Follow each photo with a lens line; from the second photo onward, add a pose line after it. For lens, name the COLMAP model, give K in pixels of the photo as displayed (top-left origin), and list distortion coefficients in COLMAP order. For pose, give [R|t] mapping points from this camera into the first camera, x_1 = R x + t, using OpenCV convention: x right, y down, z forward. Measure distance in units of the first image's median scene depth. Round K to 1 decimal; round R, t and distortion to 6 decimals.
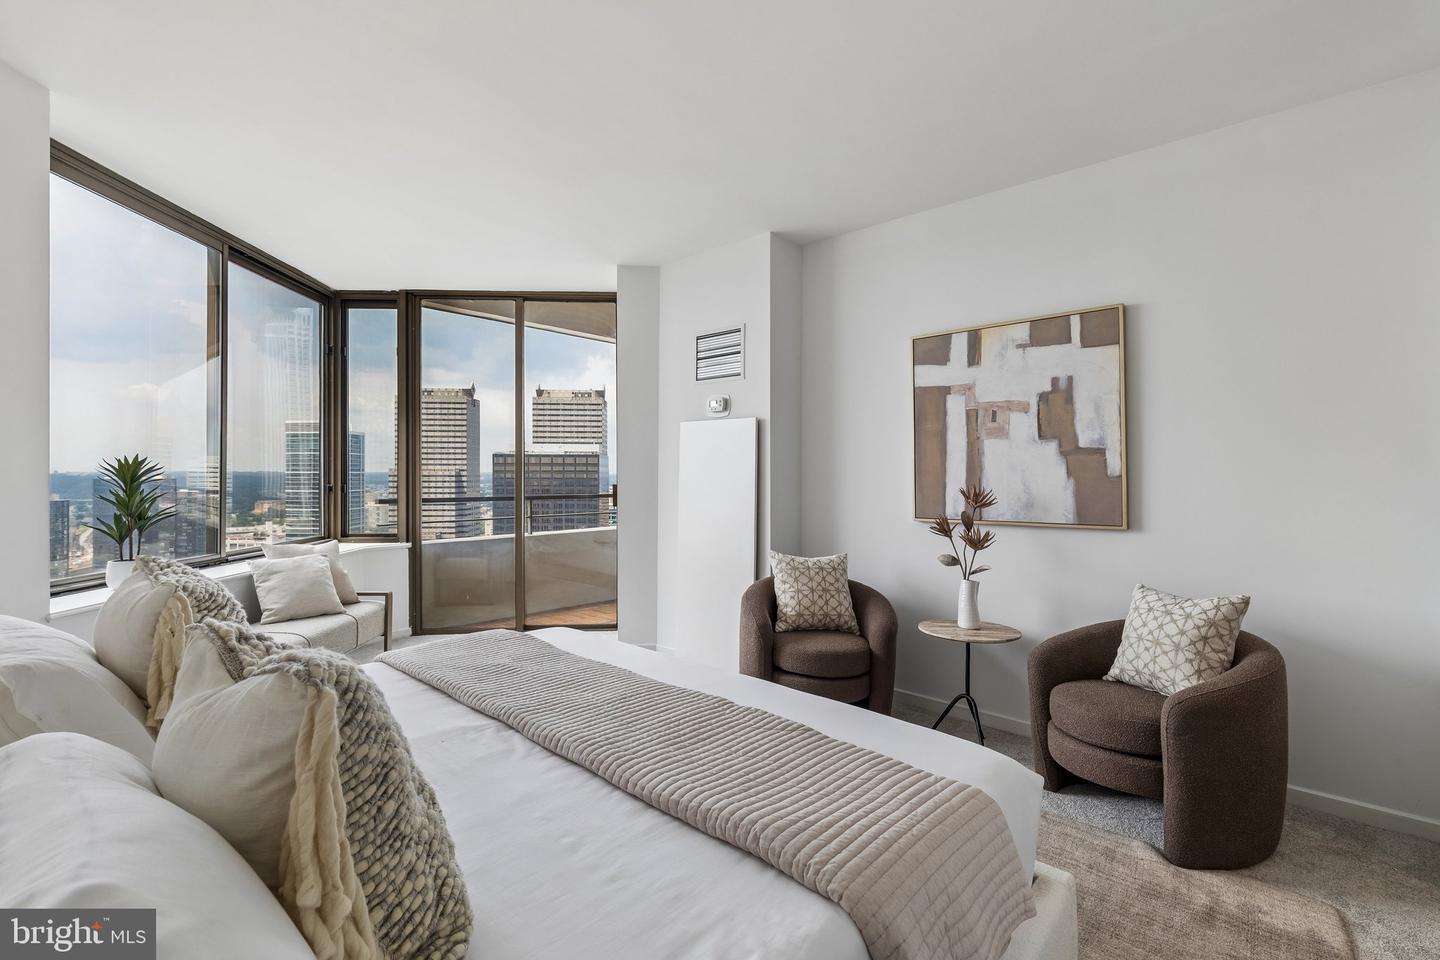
lens RADIAL K [[662.3, 0, 723.2], [0, 662.3, 473.6], [0, 0, 1]] dist [0.003547, -0.000061]
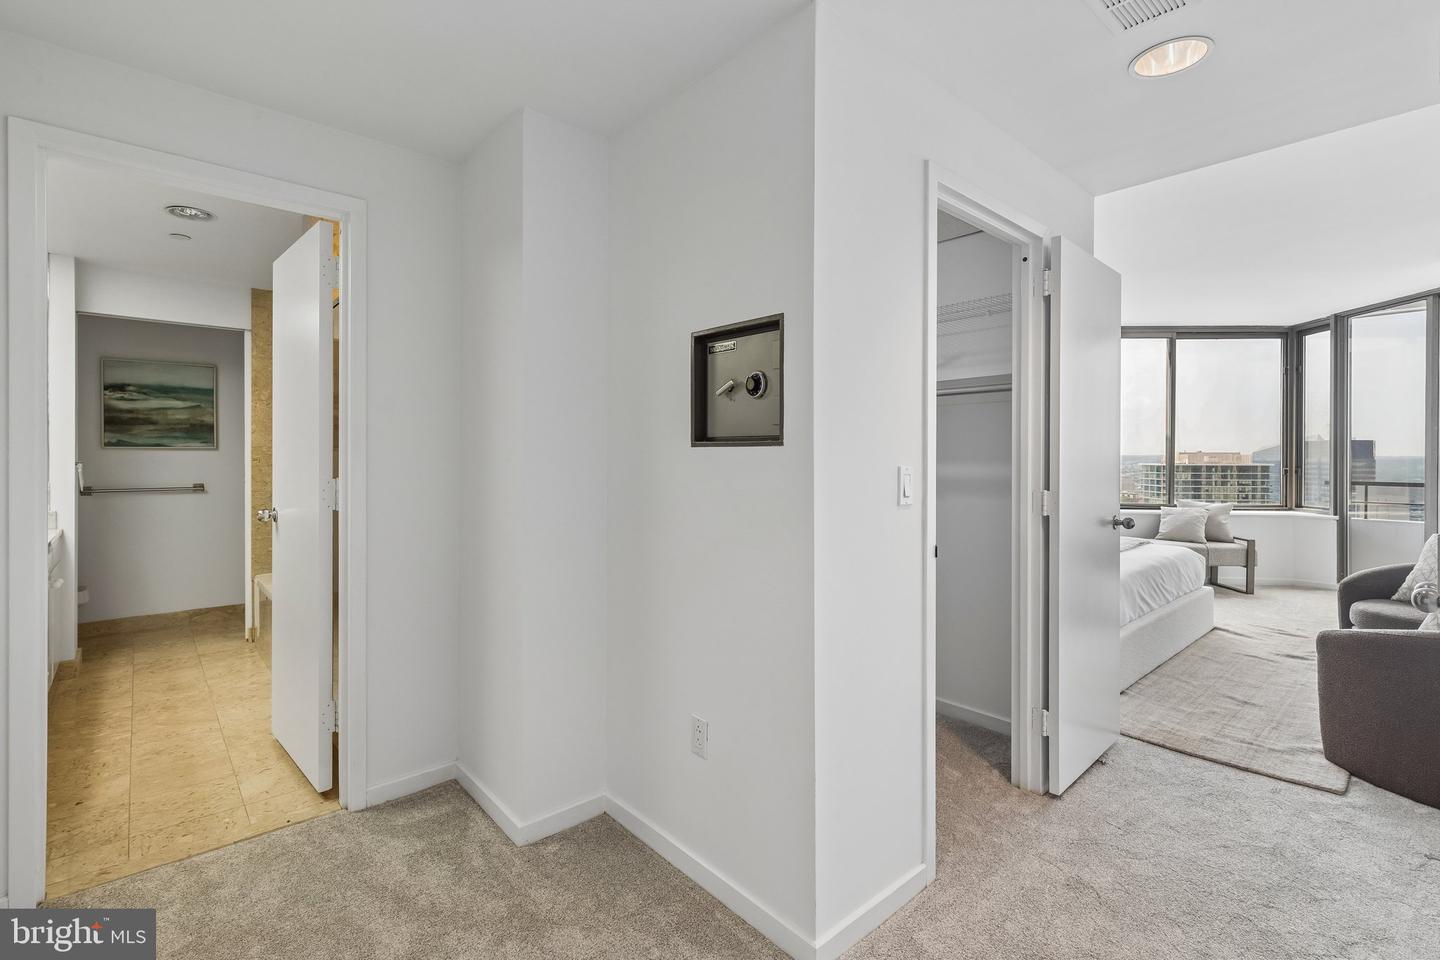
lens RADIAL K [[662.3, 0, 710.6], [0, 662.3, 445.6], [0, 0, 1]] dist [0.003547, -0.000061]
pose [[-0.111613, -0.014428, -0.993647, 1.241101], [-0.004296, 0.999892, -0.014036, -0.007627], [0.993743, 0.002702, -0.111663, -0.045334]]
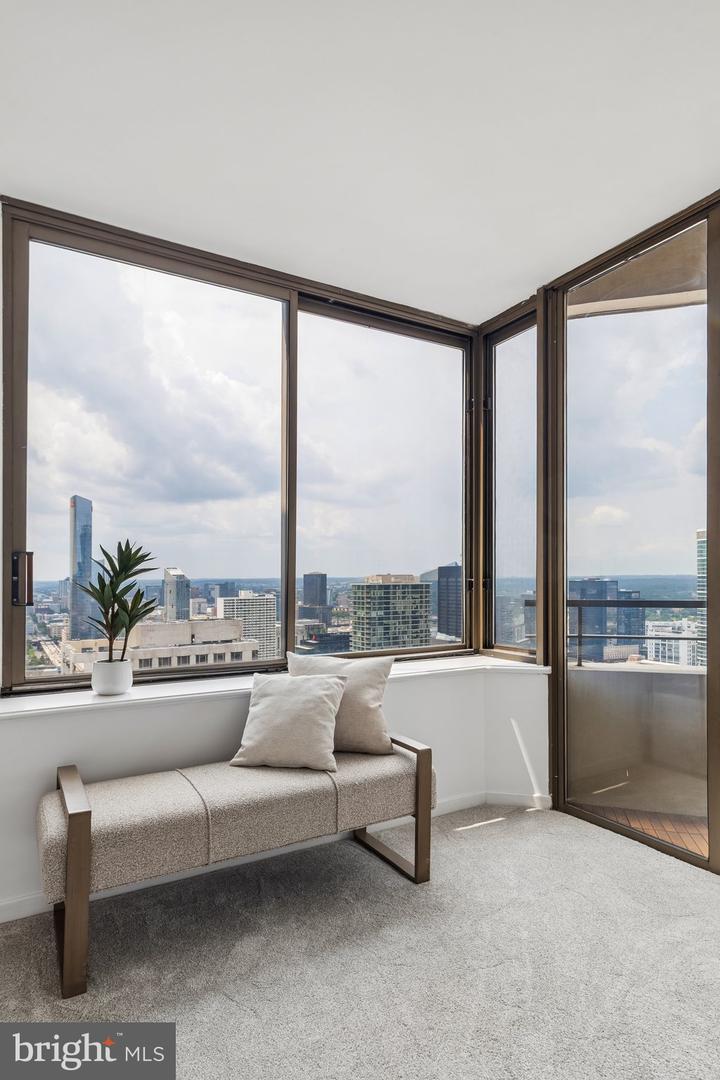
lens RADIAL K [[612.5, 0, 367.2], [0, 612.5, 570.7], [0, 0, 1]] dist [0.005660, -0.000651]
pose [[0.467538, -0.014241, -0.883858, -0.024837], [0.006212, 0.999898, -0.012825, 0.021888], [0.883951, 0.000506, 0.467579, 0.763077]]
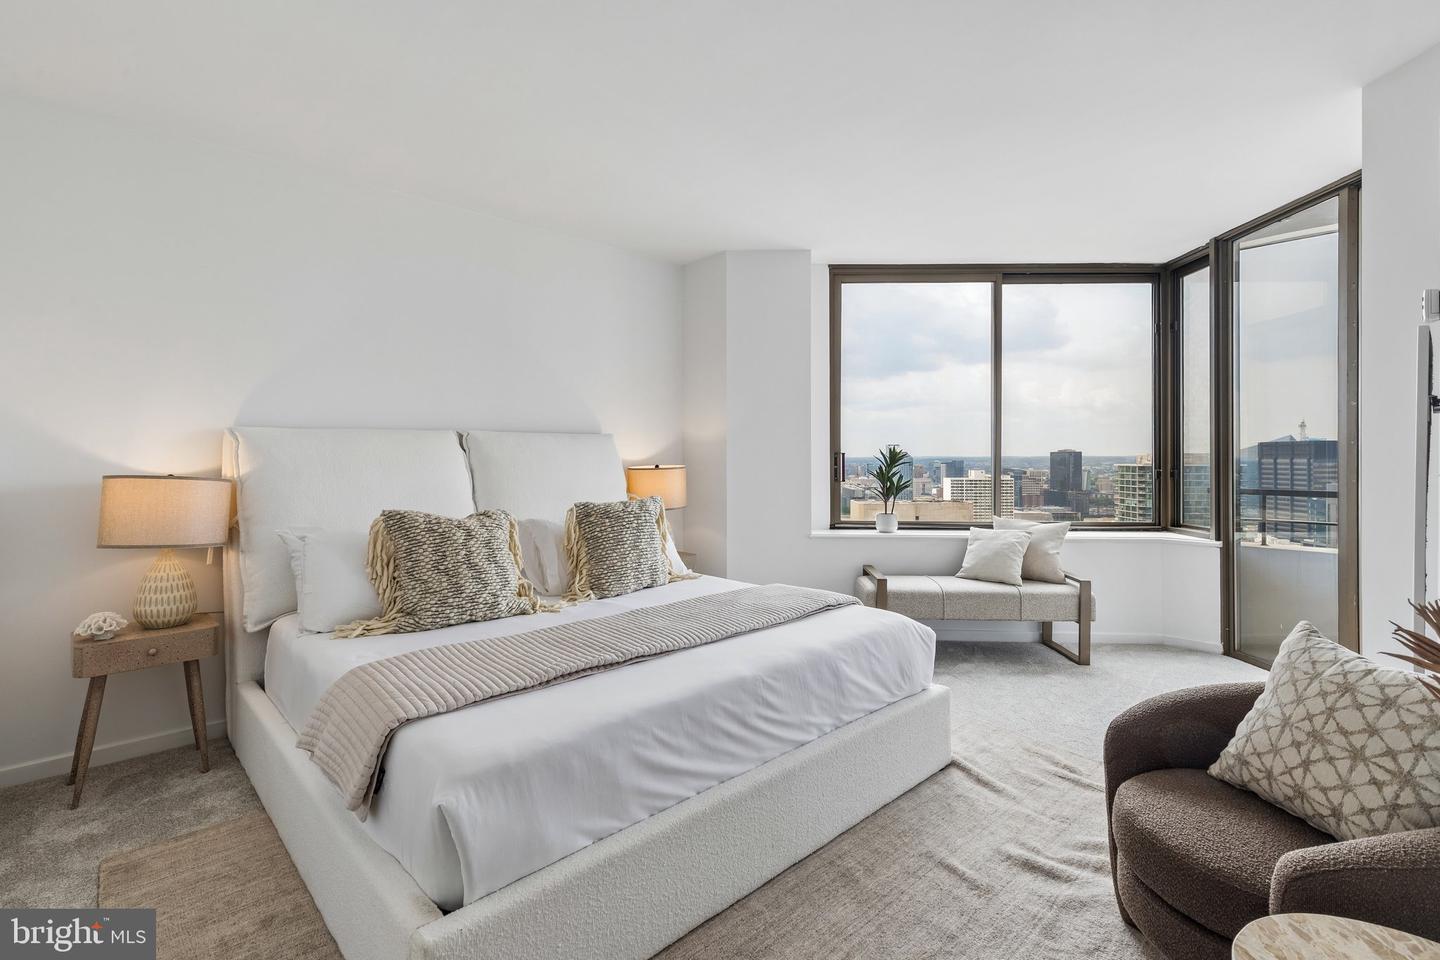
lens RADIAL K [[662.3, 0, 712.2], [0, 662.3, 441.9], [0, 0, 1]] dist [0.003547, -0.000061]
pose [[-0.088816, -0.023019, -0.995782, 0.563187], [-0.000775, 0.999734, -0.023041, 0.000034], [0.996048, -0.001275, -0.088810, 0.607984]]
